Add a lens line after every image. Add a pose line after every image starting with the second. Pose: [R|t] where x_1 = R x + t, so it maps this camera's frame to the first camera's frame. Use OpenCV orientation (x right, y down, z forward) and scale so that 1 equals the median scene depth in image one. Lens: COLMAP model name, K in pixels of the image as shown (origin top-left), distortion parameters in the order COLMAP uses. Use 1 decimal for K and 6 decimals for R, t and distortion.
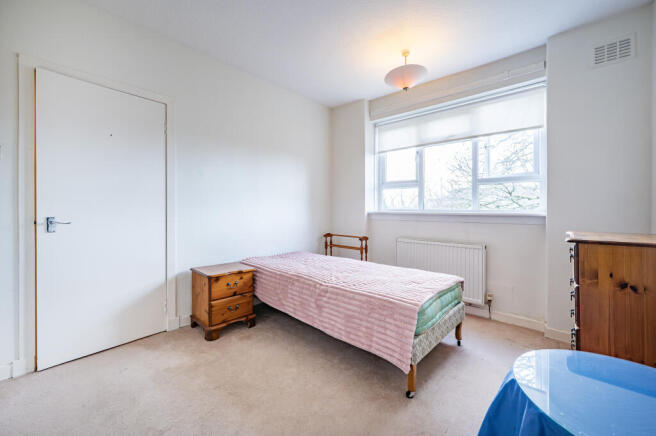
lens RADIAL K [[267.8, 0, 327.6], [0, 267.8, 205.7], [0, 0, 1]] dist [0.001350, 0.000291]
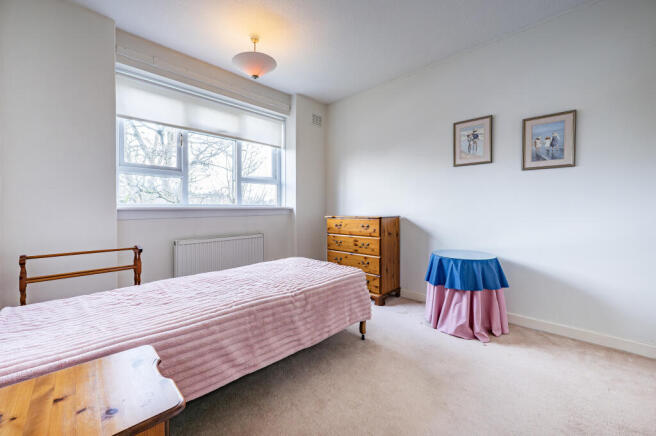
lens RADIAL K [[270.2, 0, 326.6], [0, 270.2, 207.9], [0, 0, 1]] dist [-0.000639, -0.000065]
pose [[0.016720, -0.004111, 0.999852, -0.566096], [-0.009274, 0.999948, 0.004267, 0.020532], [-0.999817, -0.009344, 0.016681, 0.614328]]
